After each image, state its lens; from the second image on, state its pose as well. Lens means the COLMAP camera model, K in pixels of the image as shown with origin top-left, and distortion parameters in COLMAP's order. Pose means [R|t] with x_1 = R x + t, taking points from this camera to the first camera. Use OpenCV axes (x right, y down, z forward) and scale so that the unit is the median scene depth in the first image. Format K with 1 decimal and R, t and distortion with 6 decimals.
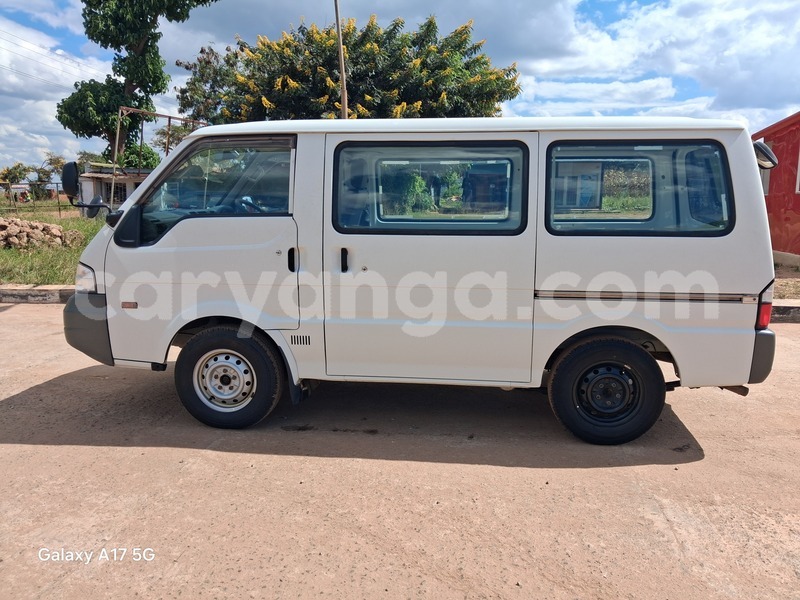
lens RADIAL K [[632.3, 0, 402.9], [0, 632.3, 296.8], [0, 0, 1]] dist [0.001131, -0.007600]
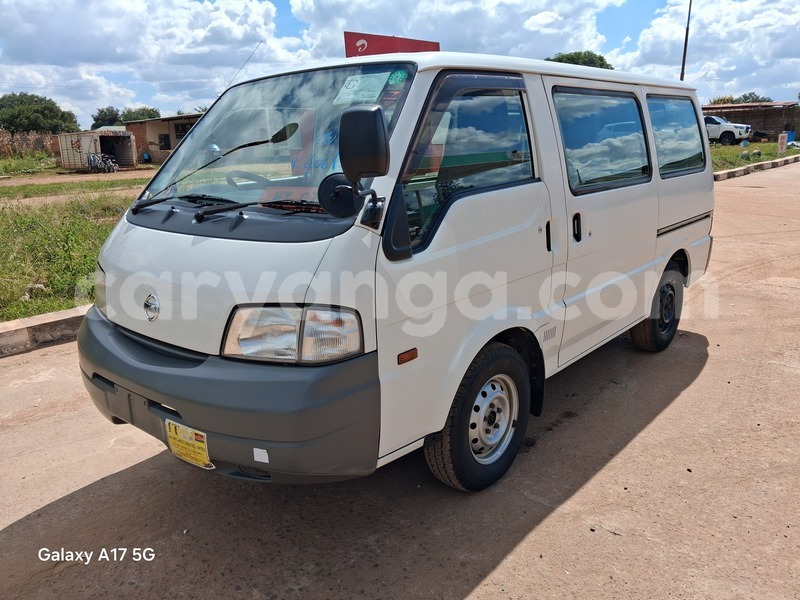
lens RADIAL K [[632.3, 0, 402.9], [0, 632.3, 296.8], [0, 0, 1]] dist [0.001131, -0.007600]
pose [[0.564677, -0.217621, 0.796104, -0.922912], [0.168896, 0.974665, 0.146634, -0.131244], [-0.807846, 0.051658, 0.587126, 0.687666]]
